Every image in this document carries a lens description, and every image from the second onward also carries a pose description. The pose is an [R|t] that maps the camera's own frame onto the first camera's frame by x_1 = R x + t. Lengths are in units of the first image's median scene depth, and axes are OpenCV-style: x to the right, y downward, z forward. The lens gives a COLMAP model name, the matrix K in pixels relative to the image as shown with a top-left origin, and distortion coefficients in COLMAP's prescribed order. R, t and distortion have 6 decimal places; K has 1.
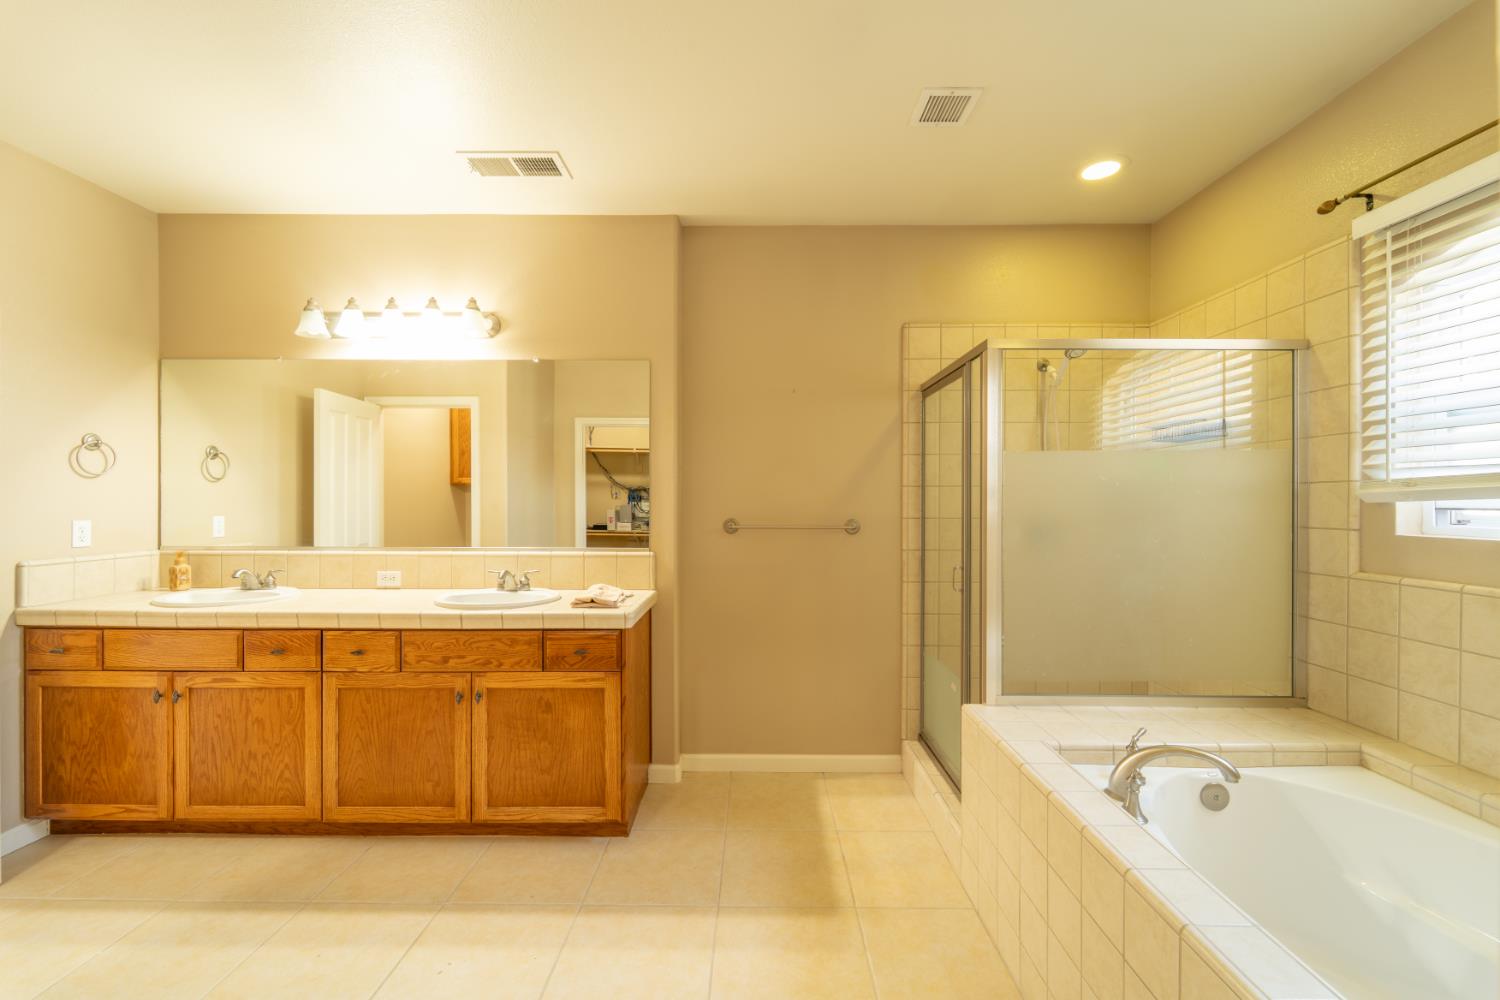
lens RADIAL K [[609.2, 0, 749.4], [0, 609.2, 502.3], [0, 0, 1]] dist [0.000101, -0.000286]
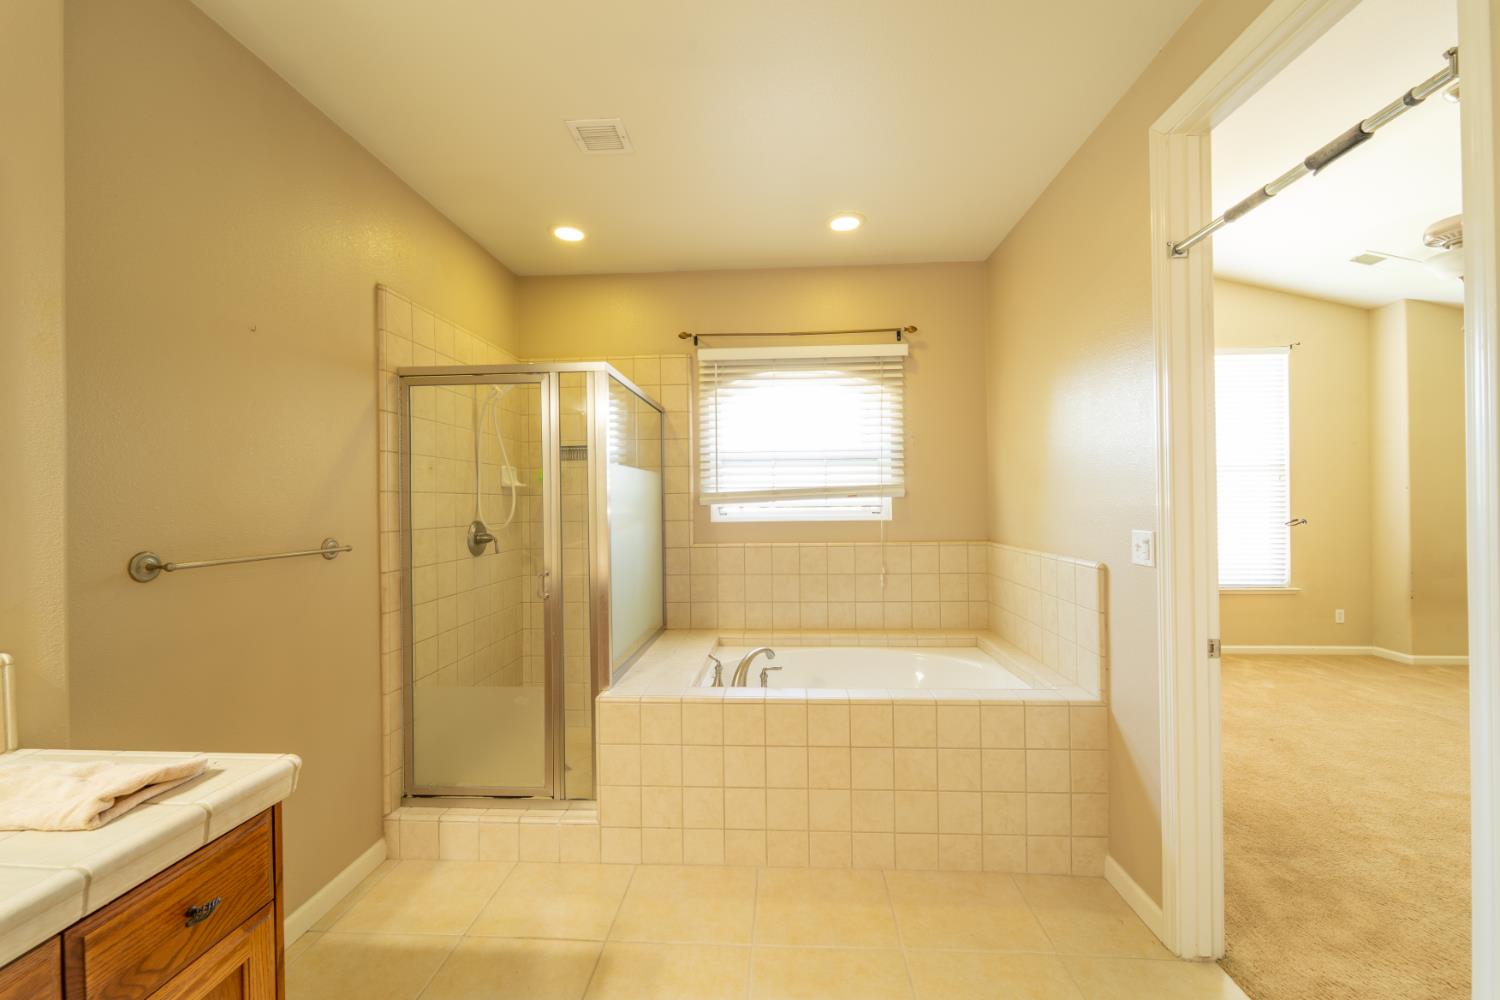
lens RADIAL K [[609.2, 0, 749.8], [0, 609.2, 500.5], [0, 0, 1]] dist [0.000101, -0.000286]
pose [[0.031100, -0.000990, 0.999516, -0.750599], [0.016732, 0.999860, 0.000470, -0.010355], [-0.999376, 0.016709, 0.031112, 0.732382]]
